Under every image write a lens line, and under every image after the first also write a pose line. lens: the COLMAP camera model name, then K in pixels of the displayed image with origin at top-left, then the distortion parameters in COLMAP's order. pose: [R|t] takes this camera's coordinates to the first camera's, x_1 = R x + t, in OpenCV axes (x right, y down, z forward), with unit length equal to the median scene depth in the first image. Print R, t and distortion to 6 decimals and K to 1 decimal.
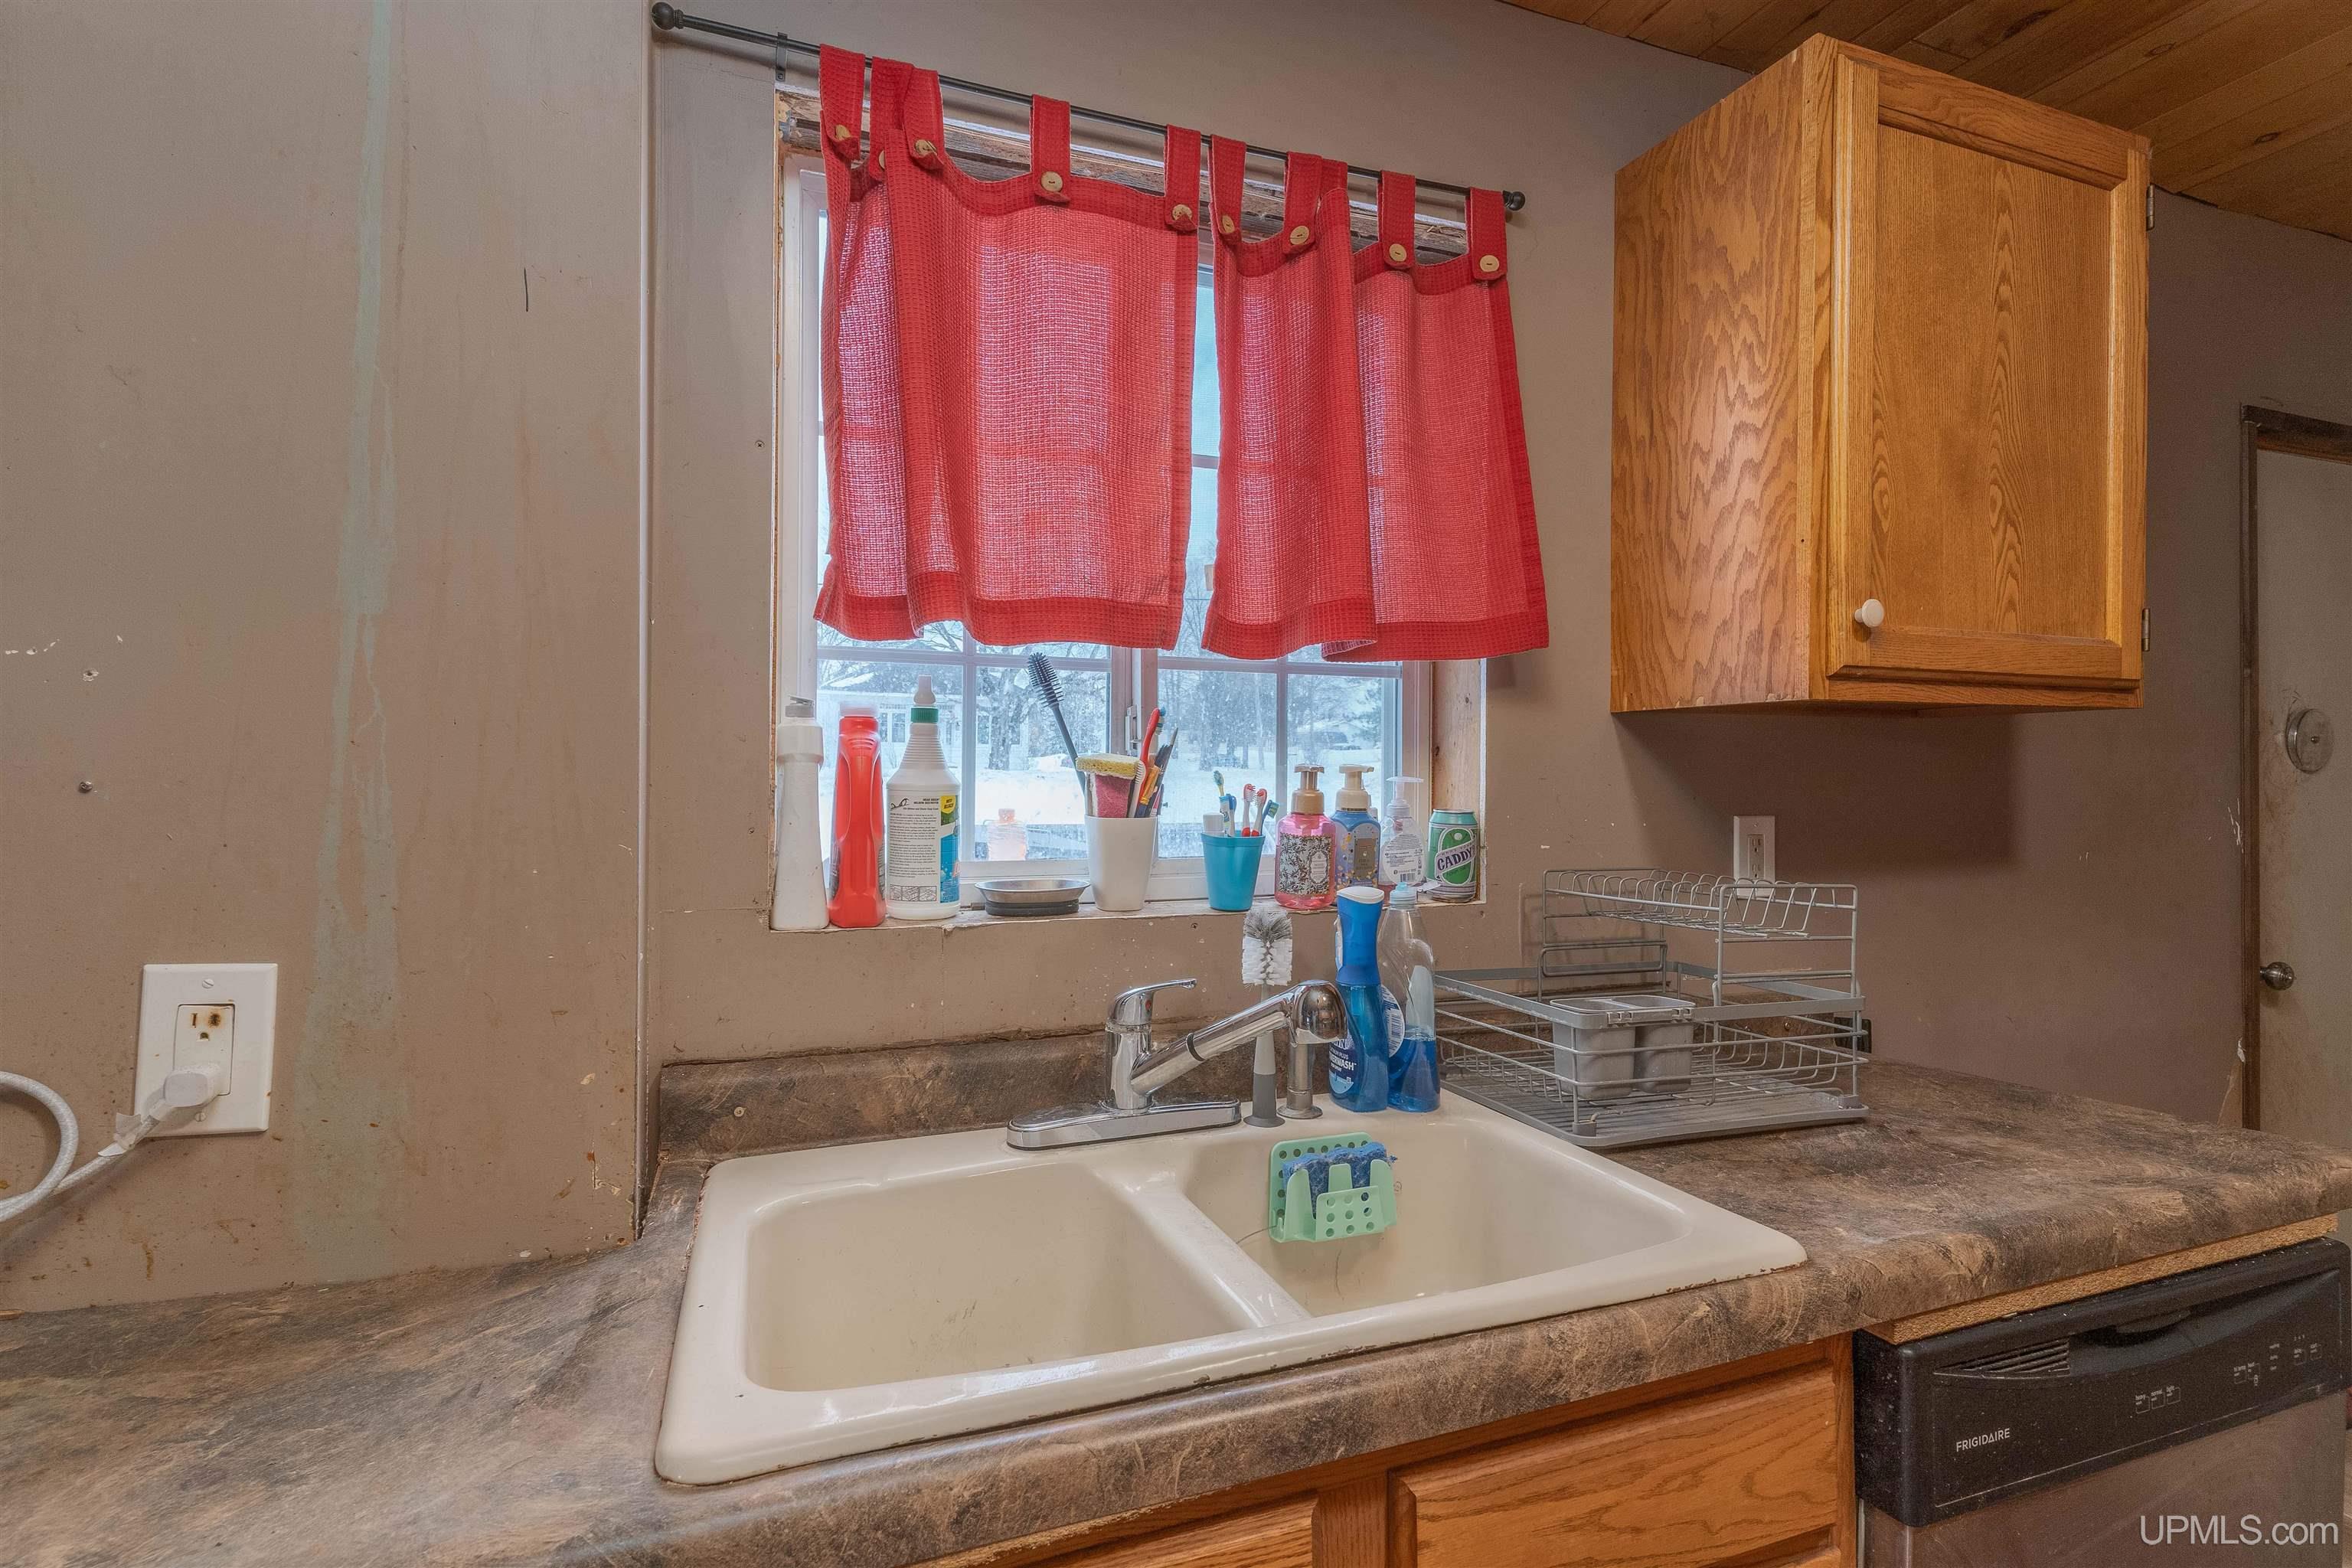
lens RADIAL K [[1112.5, 0, 1176.0], [0, 1112.5, 784.0], [0, 0, 1]] dist [0.001583, 0.000234]
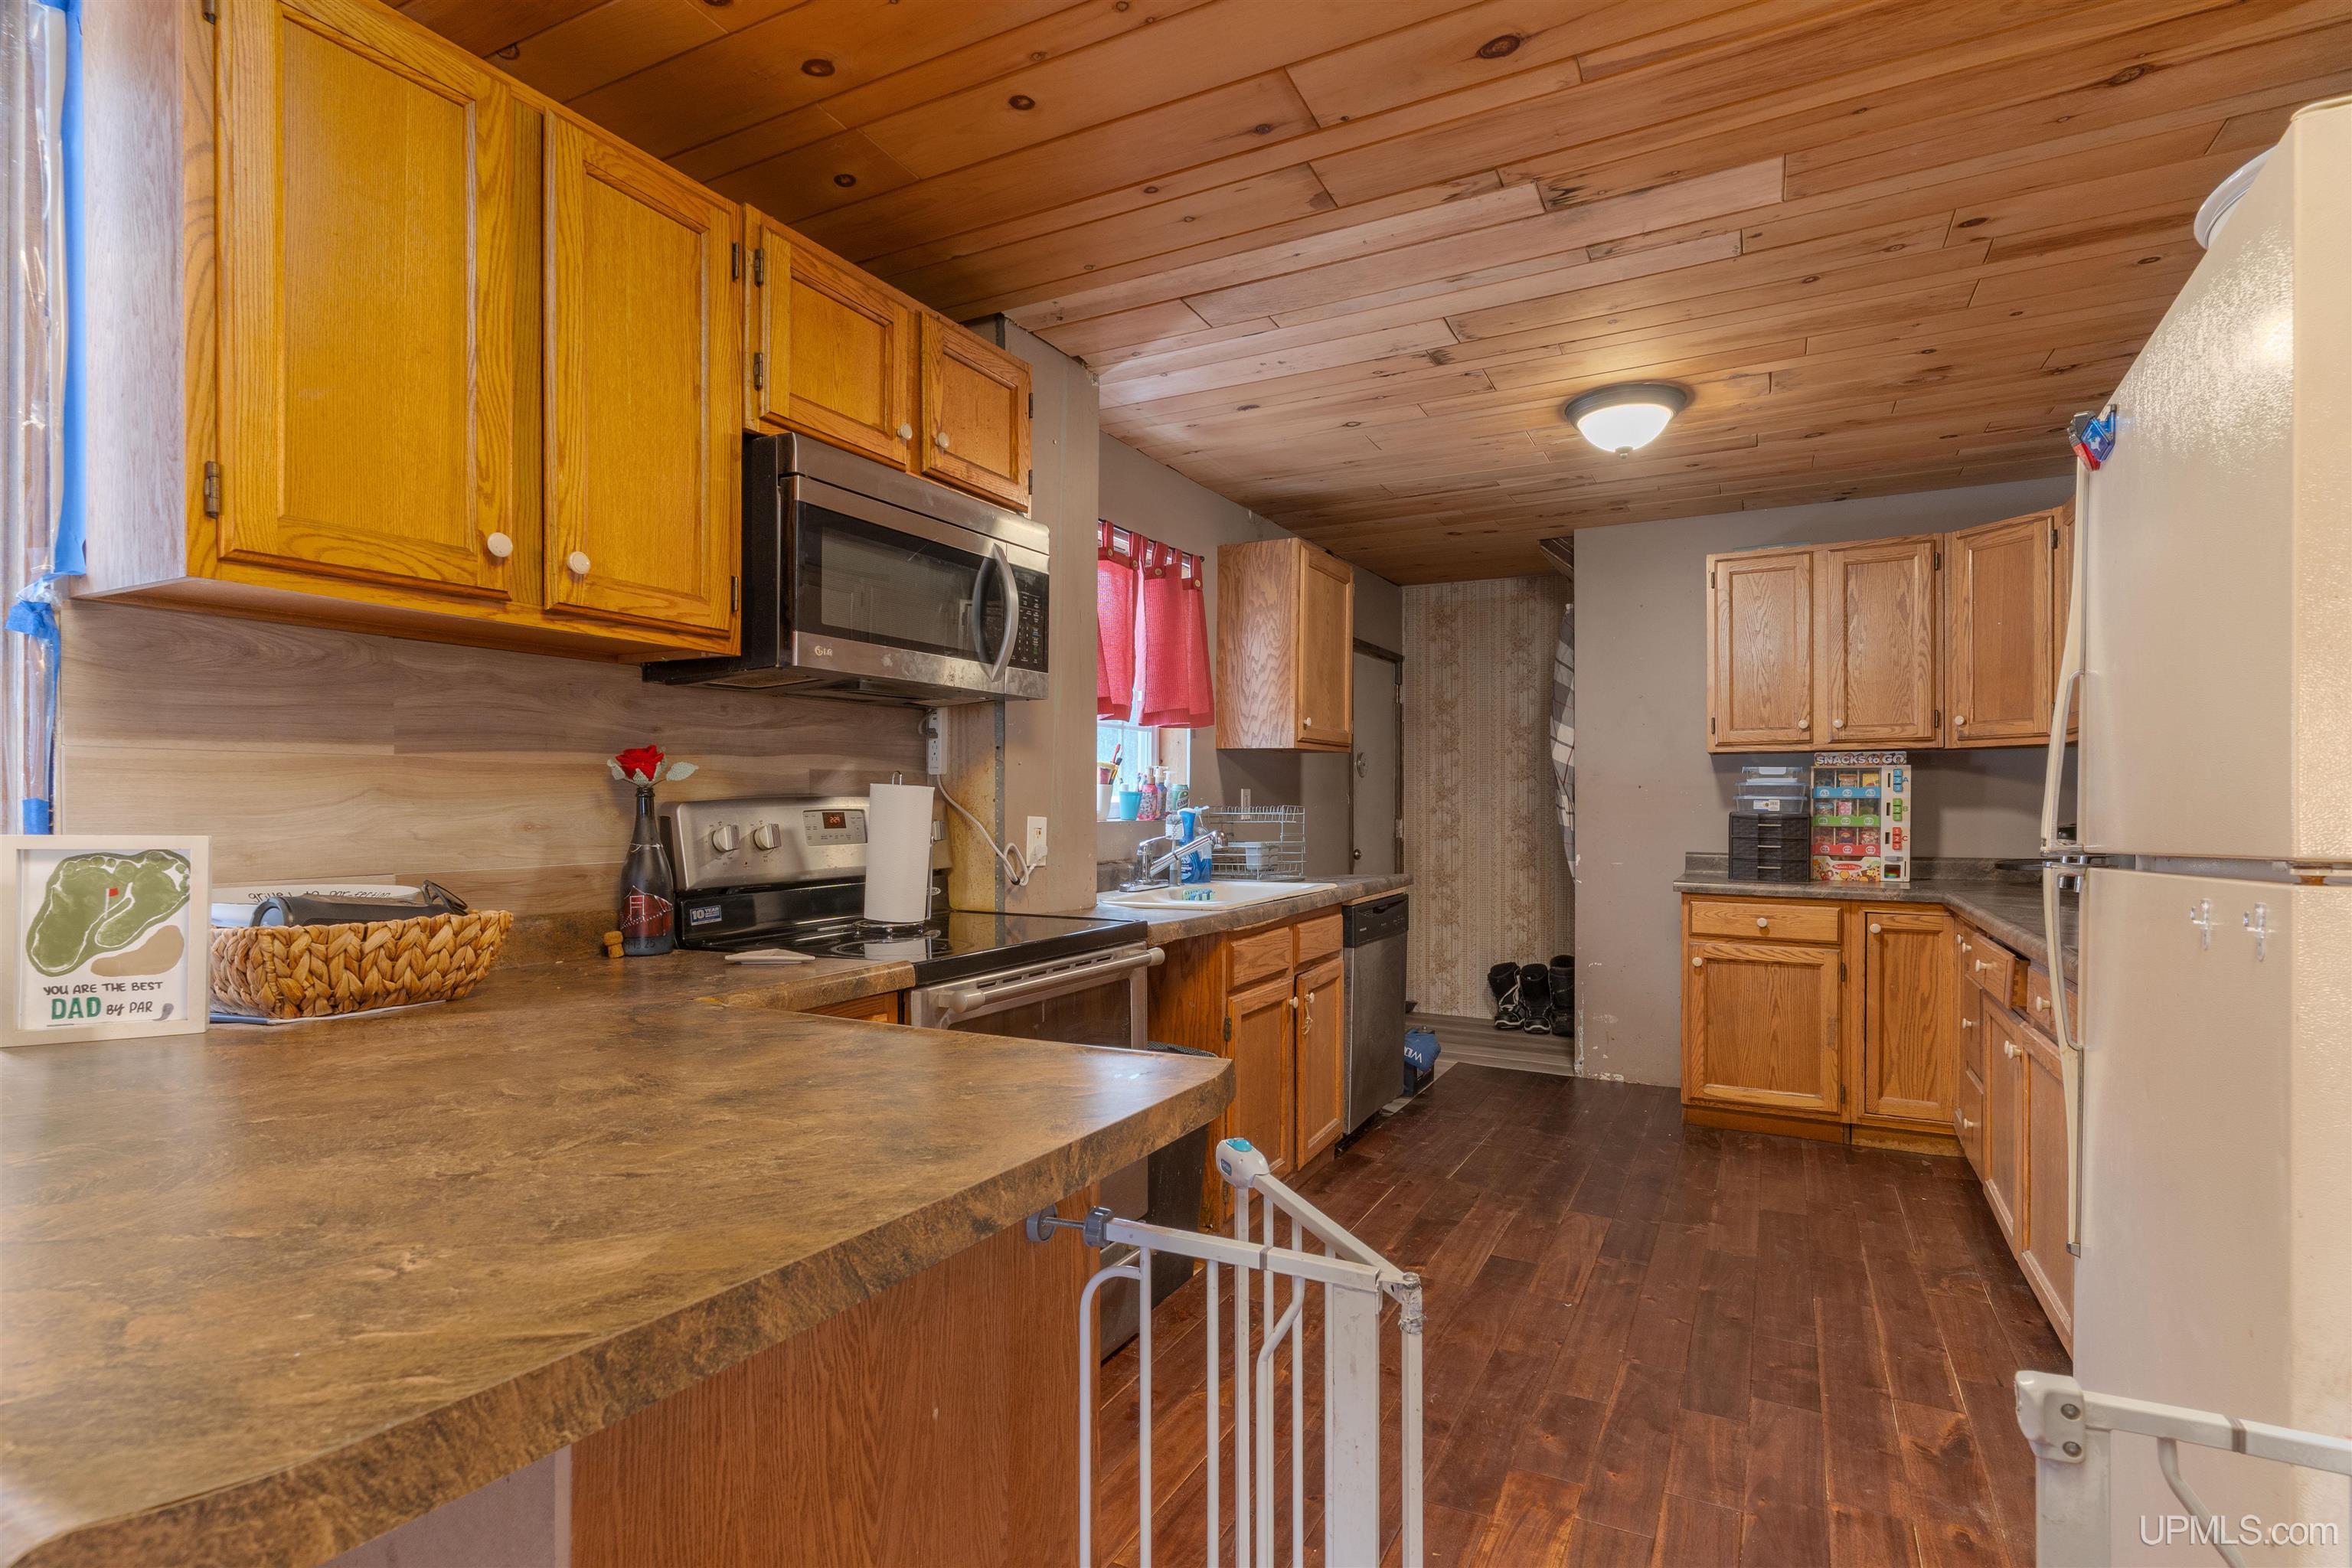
lens RADIAL K [[1138.9, 0, 1178.6], [0, 1138.9, 806.7], [0, 0, 1]] dist [0.002457, 0.000304]
pose [[0.746012, -0.003151, 0.665925, -1.668175], [-0.000893, 0.999983, 0.005731, 0.065725], [-0.665932, -0.004870, 0.745997, -1.087093]]
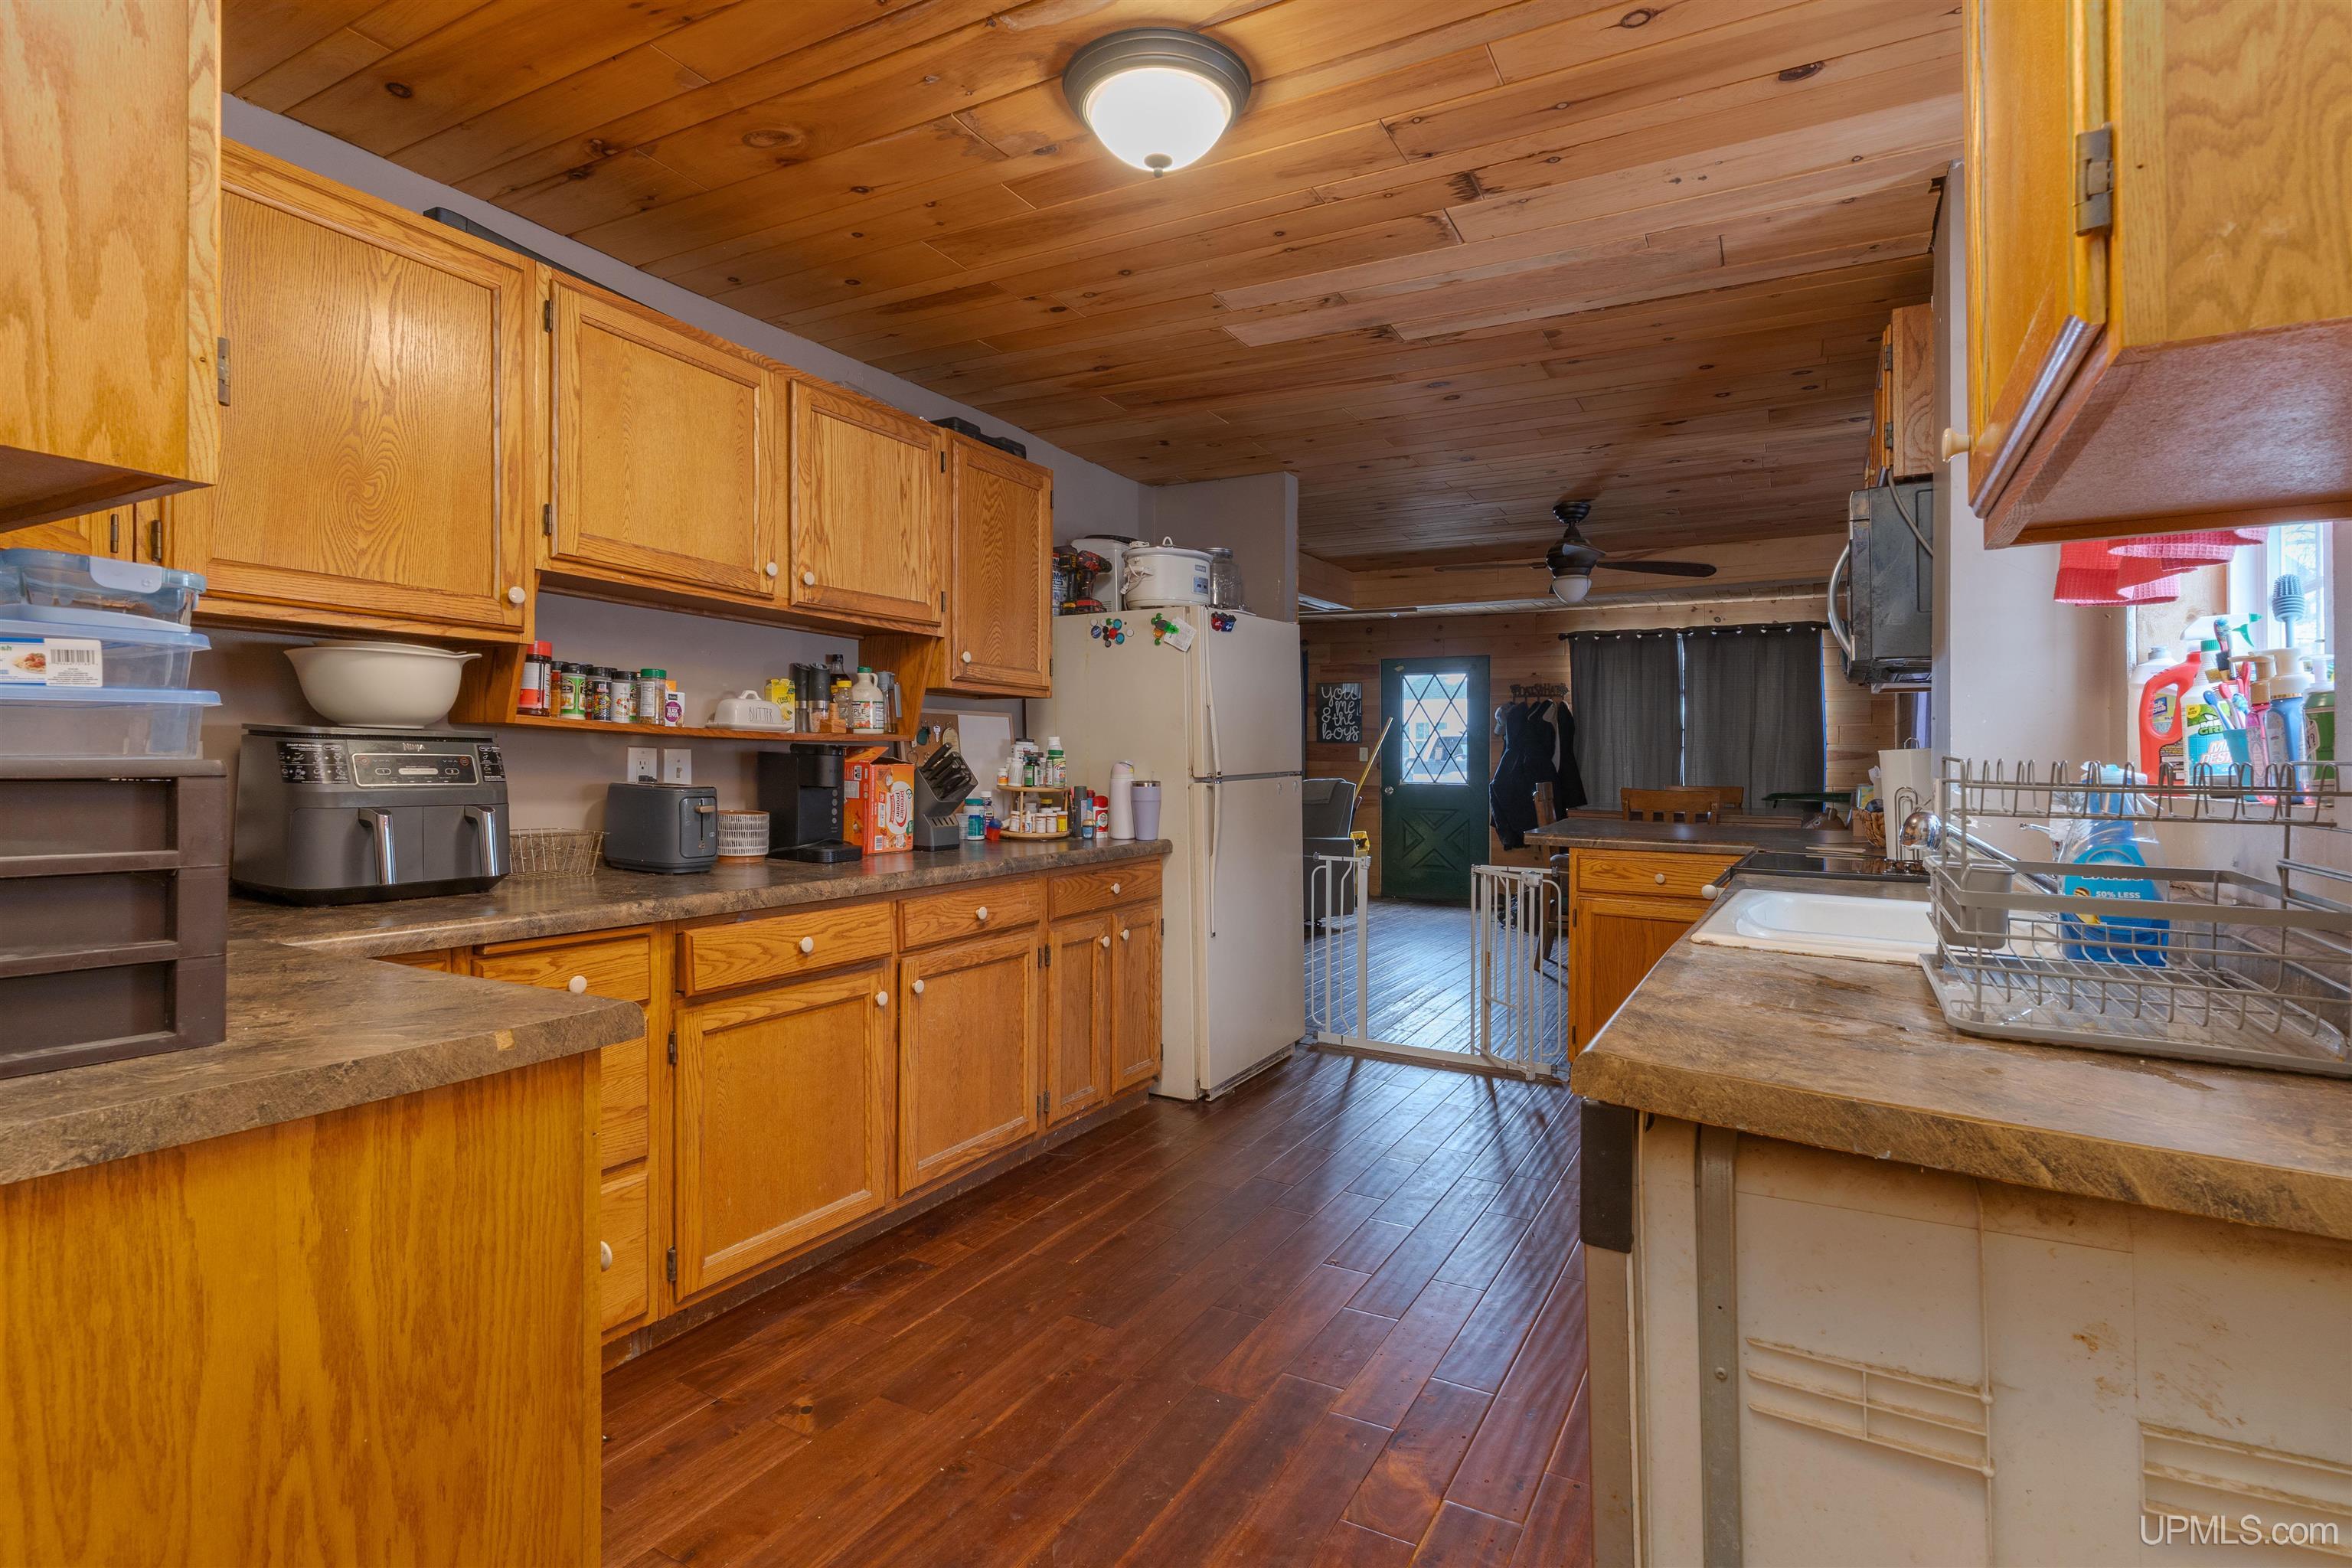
lens RADIAL K [[1159.5, 0, 1176.0], [0, 1159.5, 784.0], [0, 0, 1]] dist [0.000132, 0.000063]
pose [[-0.757688, 0.011065, -0.652523, 2.294496], [0.002012, 0.999891, 0.014619, 0.102317], [0.652614, 0.009763, -0.757628, 1.720091]]
